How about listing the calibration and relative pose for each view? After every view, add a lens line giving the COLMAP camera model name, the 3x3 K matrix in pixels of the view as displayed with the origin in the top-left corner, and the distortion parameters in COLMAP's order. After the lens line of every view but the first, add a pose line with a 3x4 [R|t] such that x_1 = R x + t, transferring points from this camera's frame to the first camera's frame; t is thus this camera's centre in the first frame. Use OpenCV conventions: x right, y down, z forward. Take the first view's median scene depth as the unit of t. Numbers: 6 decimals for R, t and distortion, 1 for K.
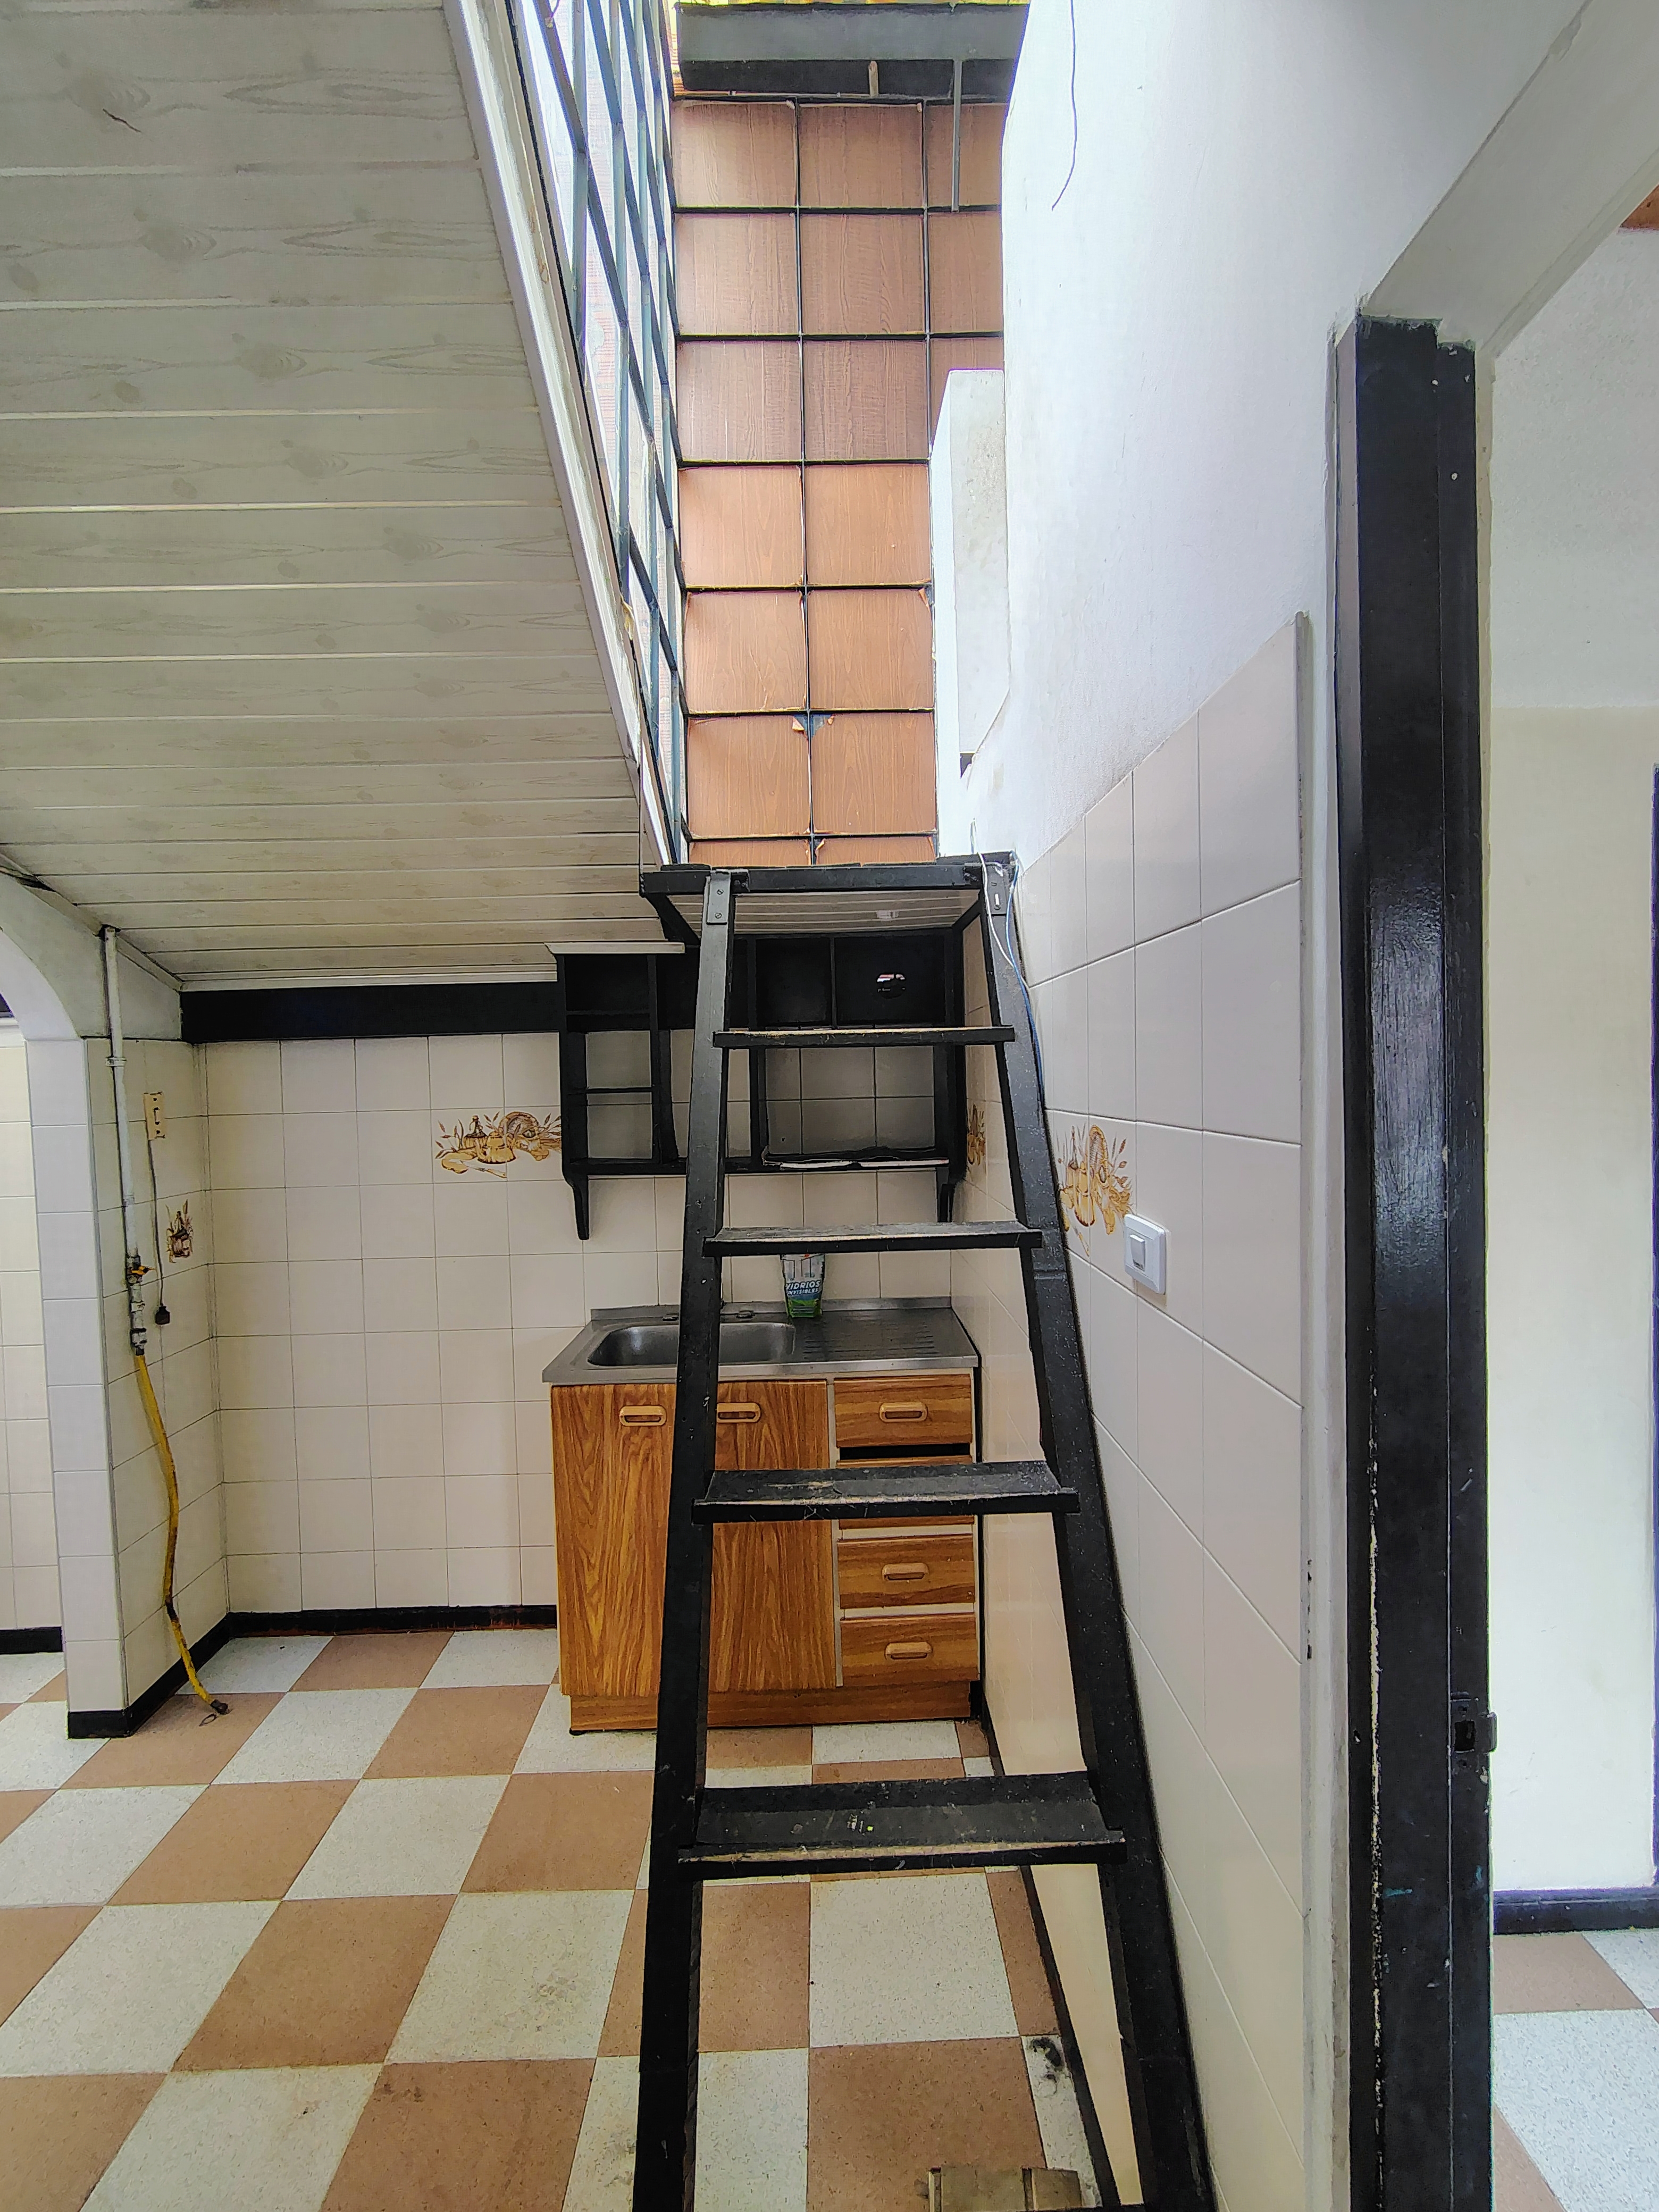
lens RADIAL K [[1029.7, 0, 828.0], [0, 1029.7, 1104.1], [0, 0, 1]] dist [-0.003819, 0.001464]
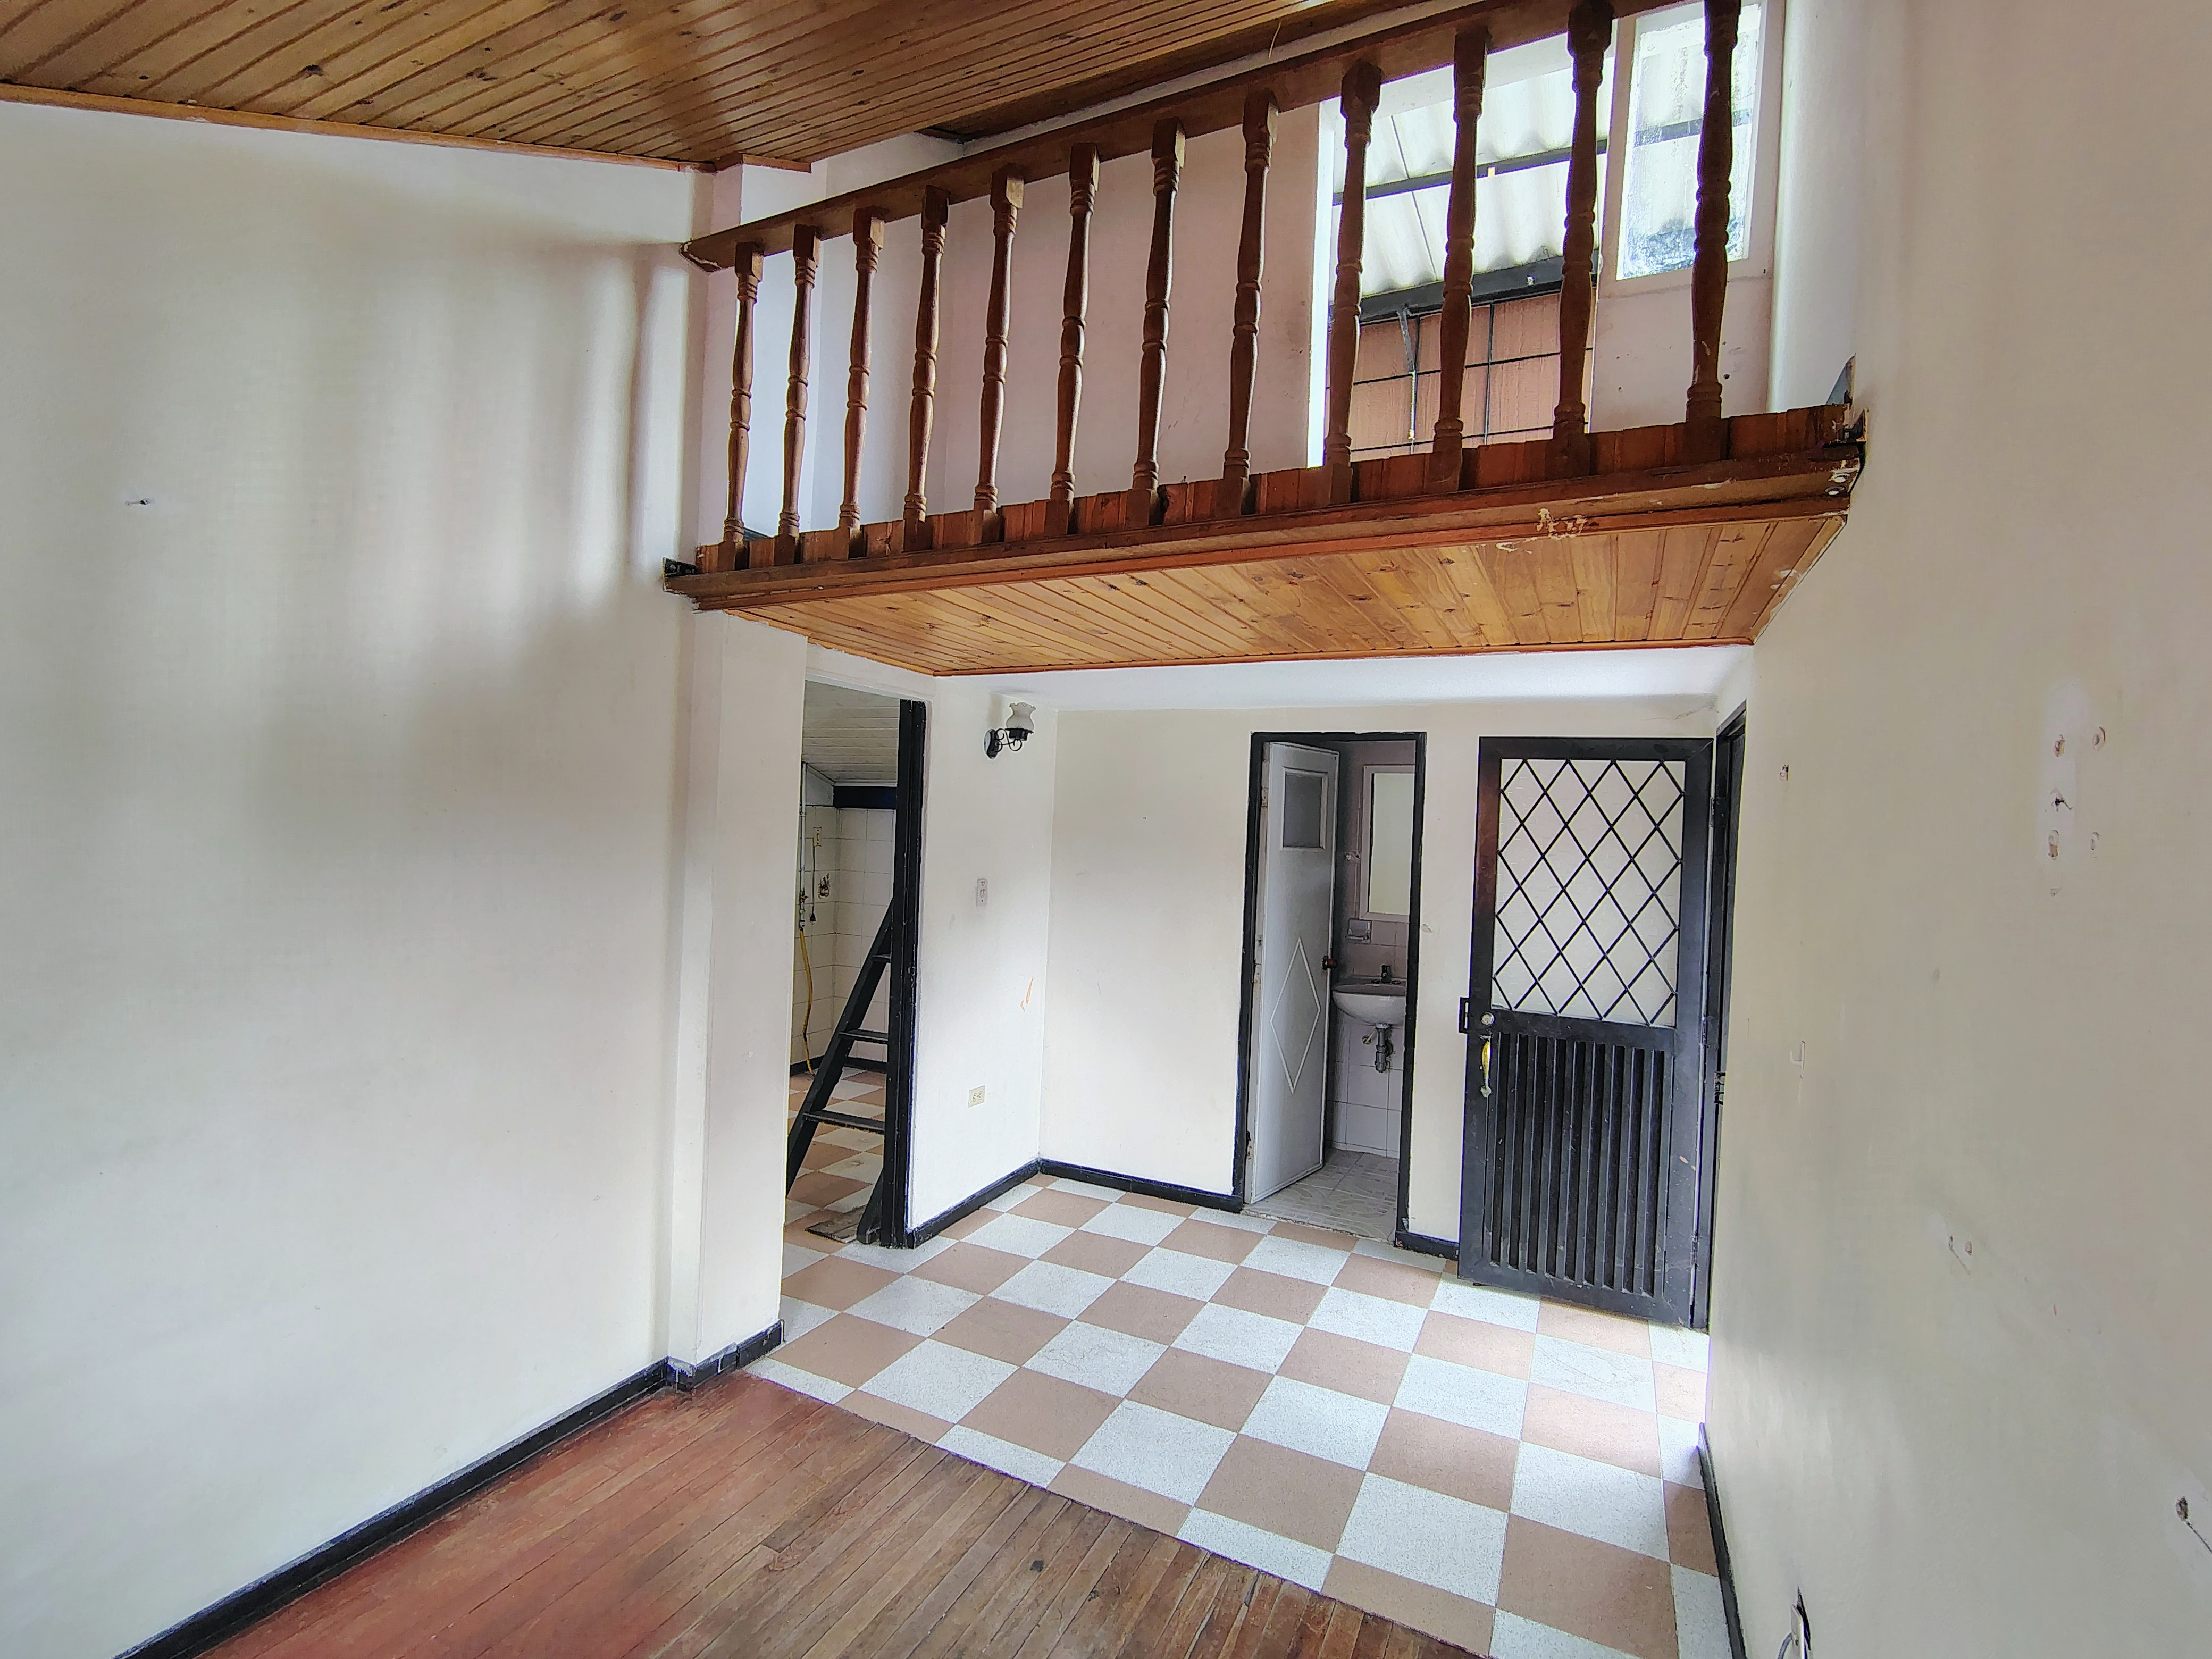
lens RADIAL K [[1029.7, 0, 1105.7], [0, 1029.7, 822.8], [0, 0, 1]] dist [-0.003819, 0.001464]
pose [[0.891099, 0.055232, -0.450435, 1.131526], [-0.069923, 0.997424, -0.016027, -0.033210], [0.448389, 0.045777, 0.892665, -0.944556]]
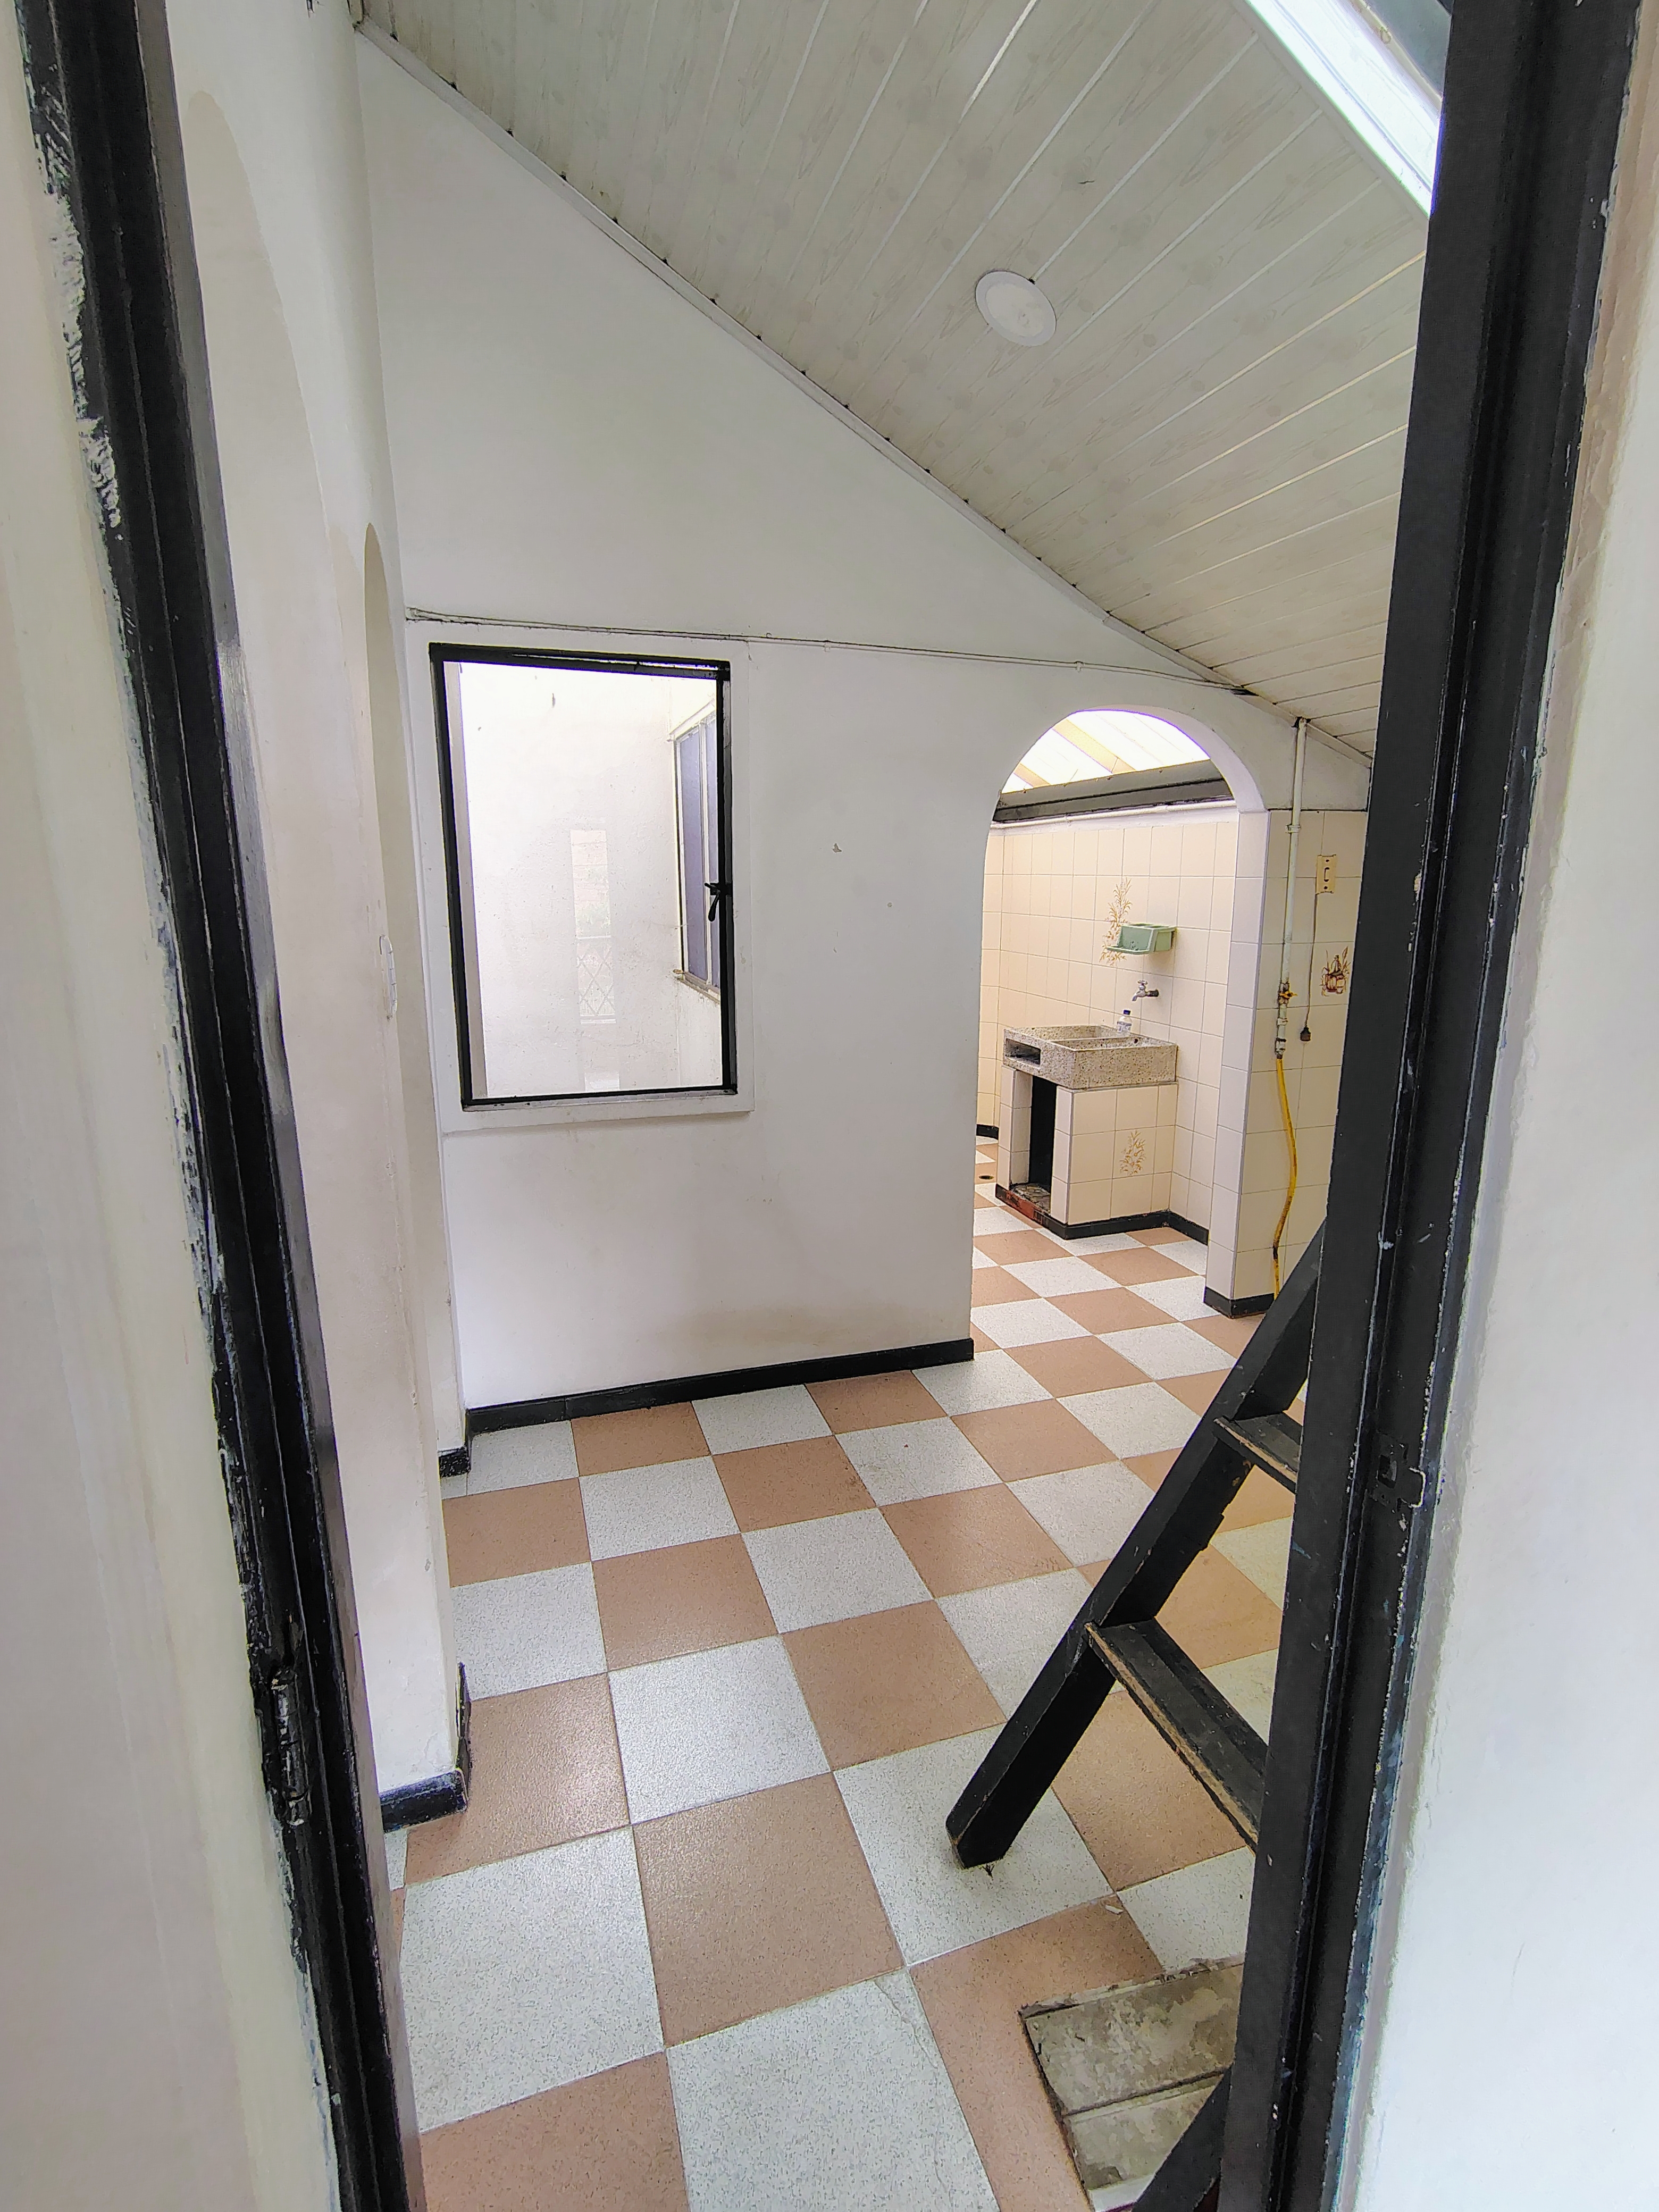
lens RADIAL K [[1029.7, 0, 828.2], [0, 1029.7, 1111.2], [0, 0, 1]] dist [-0.003819, 0.001464]
pose [[0.293422, 0.241719, -0.924919, 0.403063], [-0.035292, 0.969585, 0.242196, 0.009811], [0.955332, -0.038423, 0.293028, 0.057419]]
